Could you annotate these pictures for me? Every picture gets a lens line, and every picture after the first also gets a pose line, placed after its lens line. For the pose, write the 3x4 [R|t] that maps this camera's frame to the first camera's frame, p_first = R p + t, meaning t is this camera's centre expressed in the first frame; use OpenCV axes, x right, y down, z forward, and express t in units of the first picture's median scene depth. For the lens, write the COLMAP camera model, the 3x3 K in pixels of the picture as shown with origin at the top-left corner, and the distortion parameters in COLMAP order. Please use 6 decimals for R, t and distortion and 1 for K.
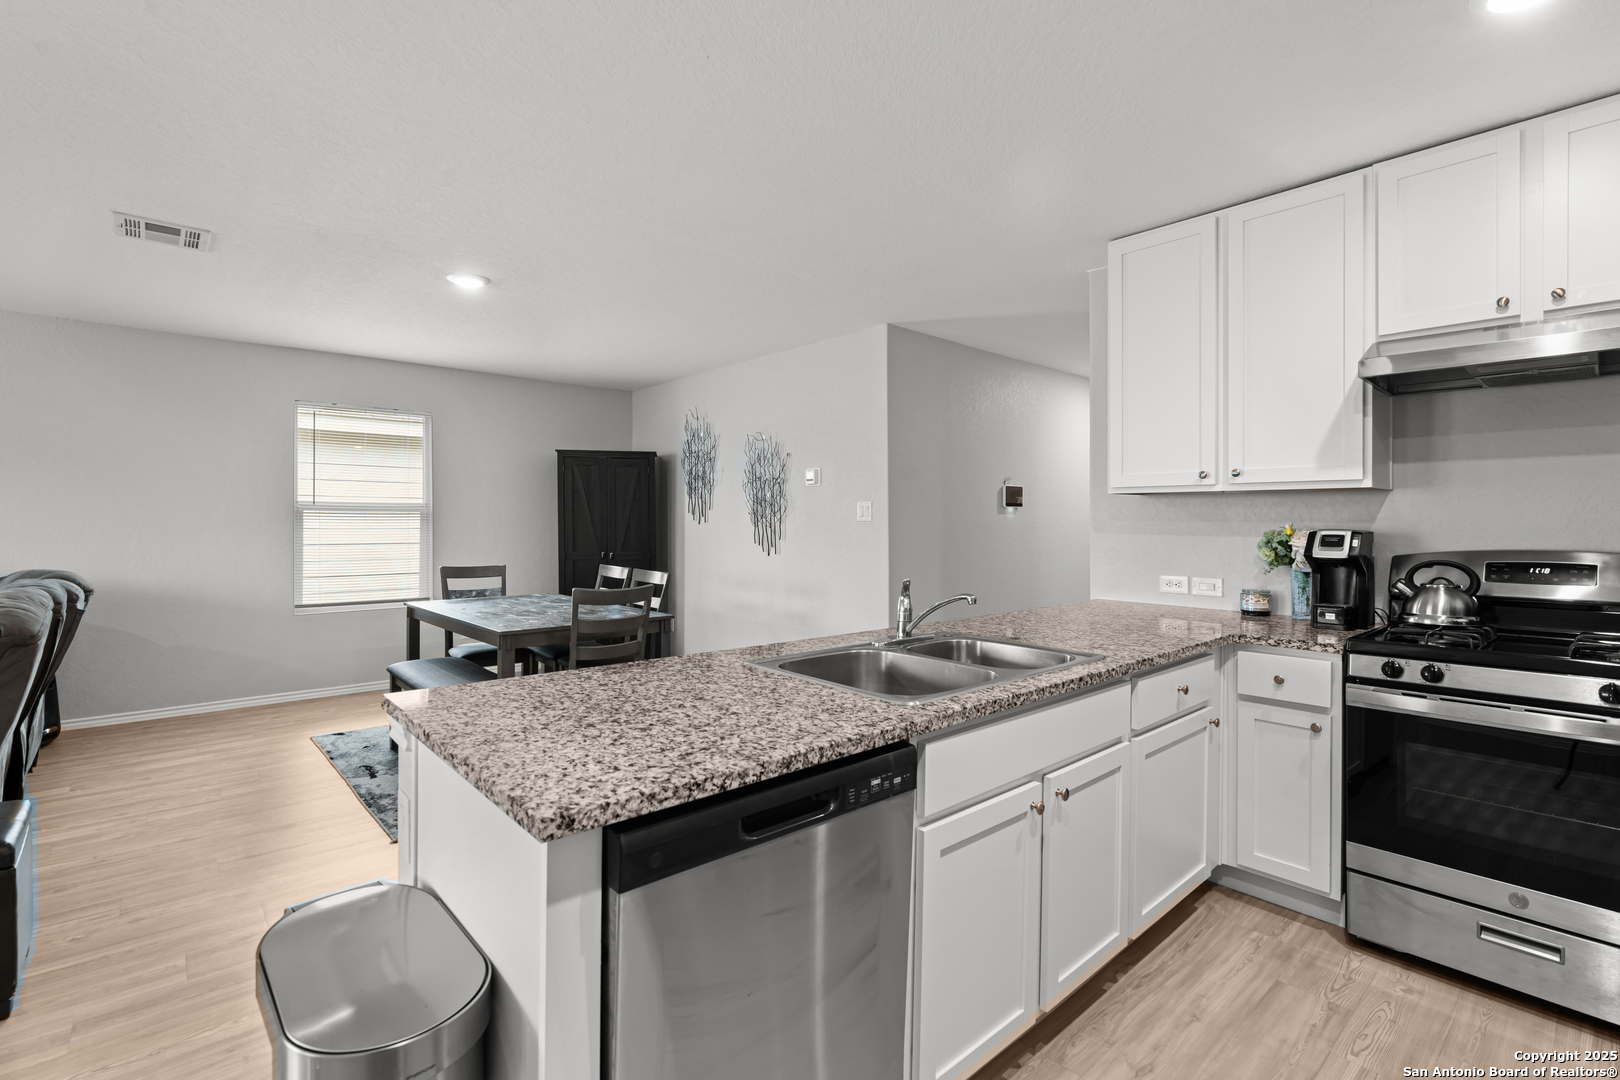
lens RADIAL K [[745.3, 0, 805.4], [0, 745.3, 519.7], [0, 0, 1]] dist [-0.018241, 0.009882]
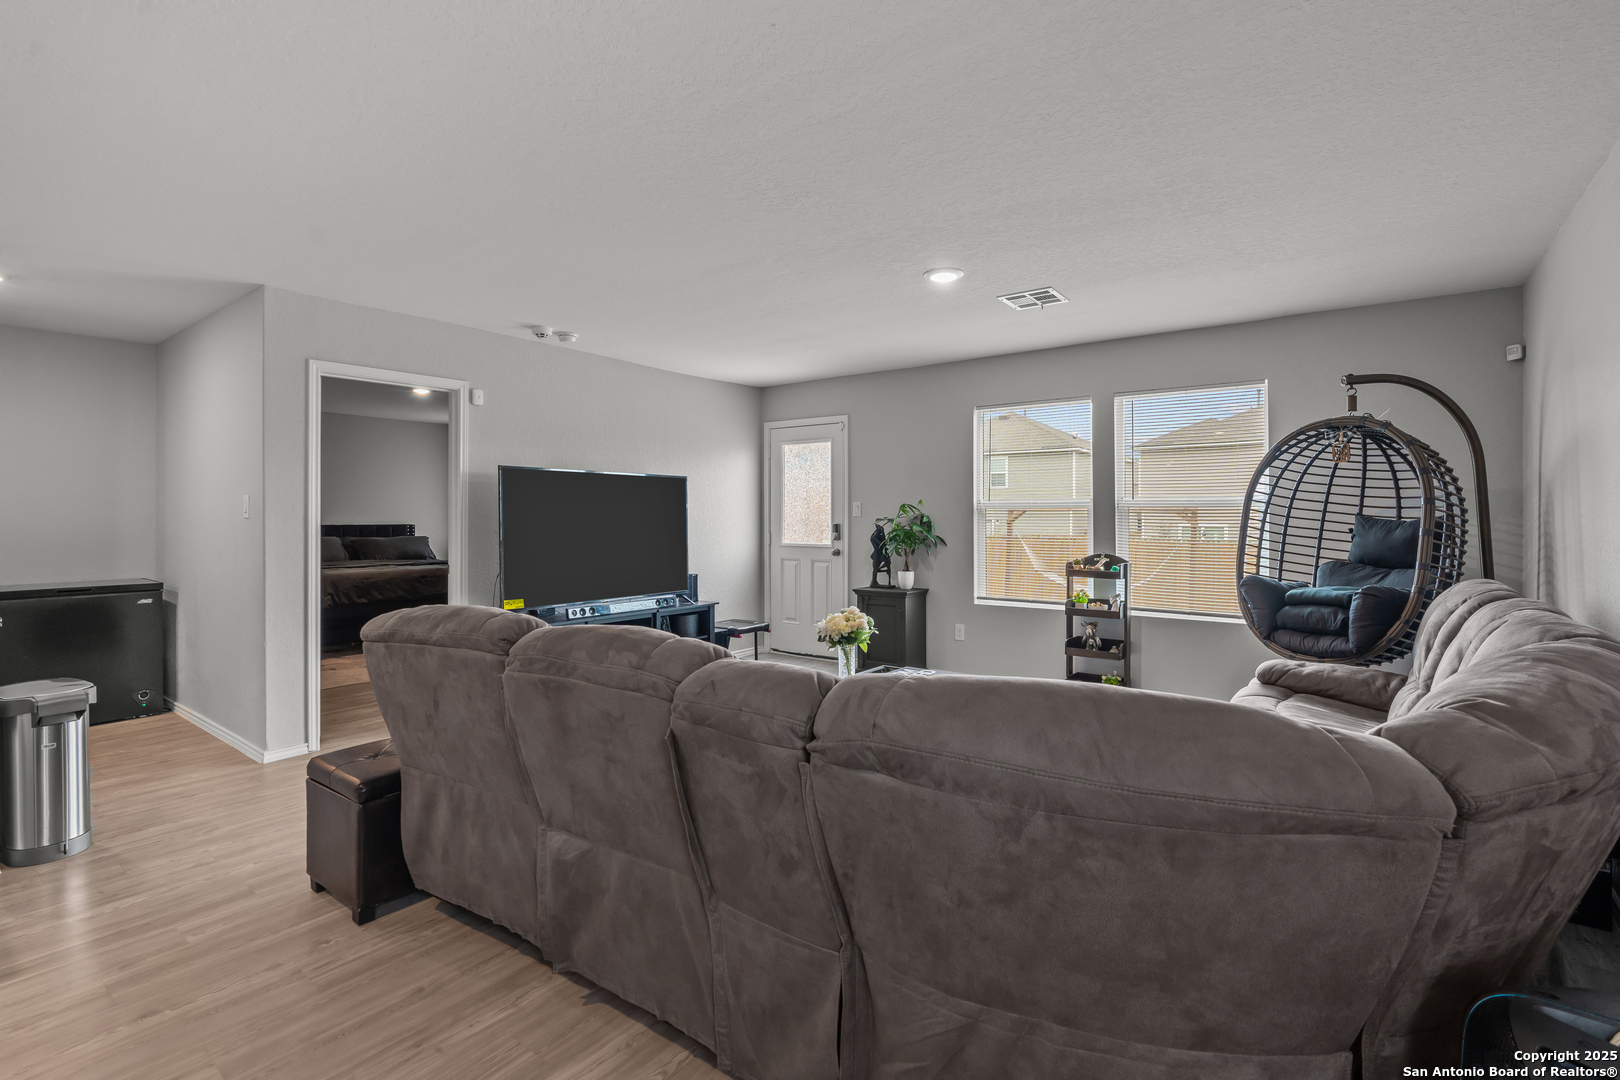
lens RADIAL K [[749.9, 0, 807.0], [0, 749.9, 519.2], [0, 0, 1]] dist [-0.007251, 0.000462]
pose [[-0.981836, -0.000876, -0.189728, -1.344476], [-0.001142, 0.999999, 0.001292, -0.001679], [0.189727, 0.001485, -0.981836, 1.974786]]
